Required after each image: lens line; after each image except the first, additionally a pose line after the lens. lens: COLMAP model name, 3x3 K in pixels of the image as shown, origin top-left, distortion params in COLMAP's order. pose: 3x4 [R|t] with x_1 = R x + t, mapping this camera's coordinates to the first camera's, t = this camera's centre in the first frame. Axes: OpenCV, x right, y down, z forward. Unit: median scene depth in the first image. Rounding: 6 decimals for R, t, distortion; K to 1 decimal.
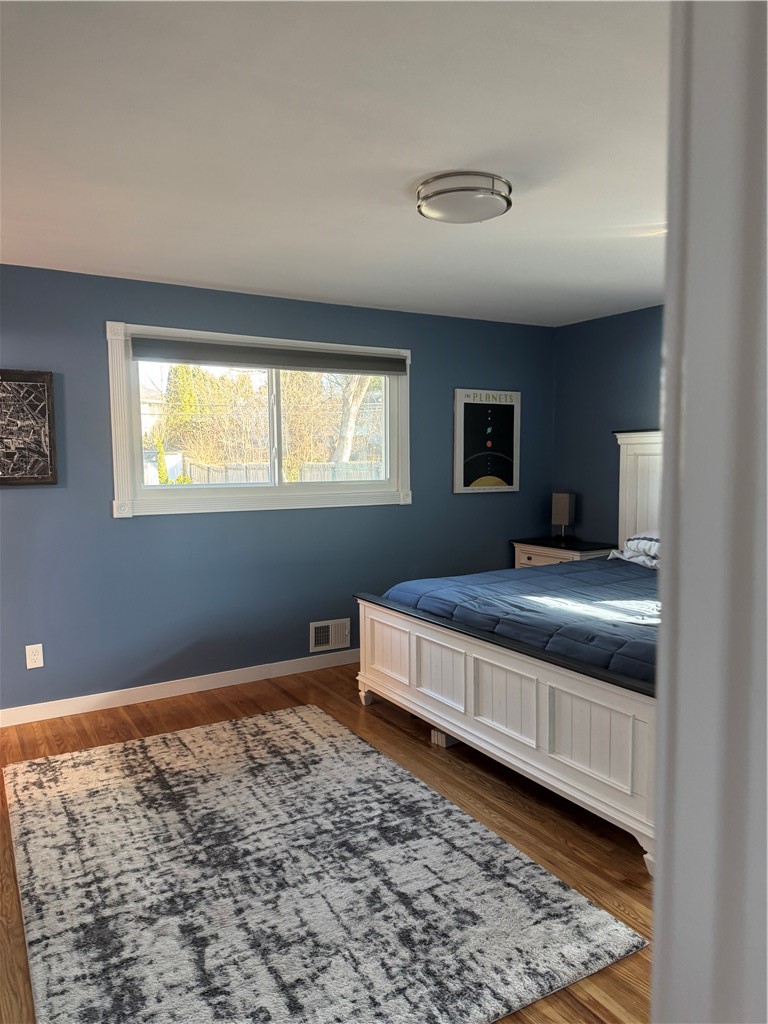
lens RADIAL K [[721.1, 0, 387.2], [0, 721.1, 522.4], [0, 0, 1]] dist [0.002562, -0.026345]
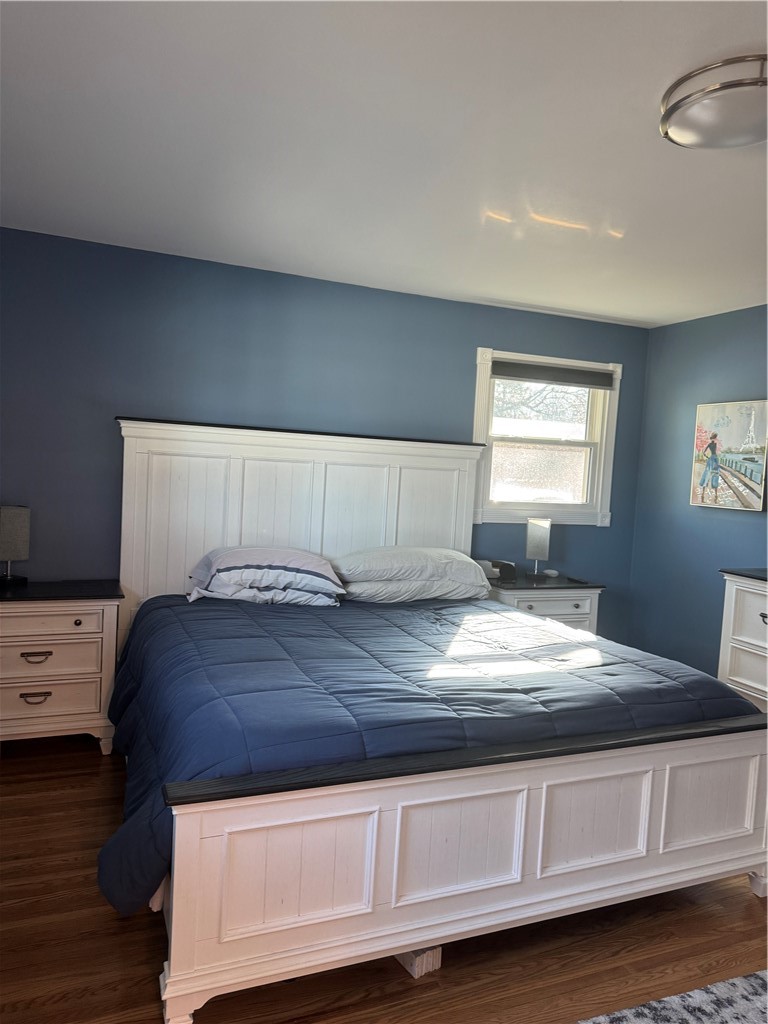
lens RADIAL K [[725.3, 0, 384.0], [0, 725.3, 512.0], [0, 0, 1]] dist [-0.007658, -0.003999]
pose [[0.144908, -0.049564, 0.988203, -0.632139], [0.033832, 0.998409, 0.045115, -0.107479], [-0.988867, 0.026896, 0.146354, 1.241936]]
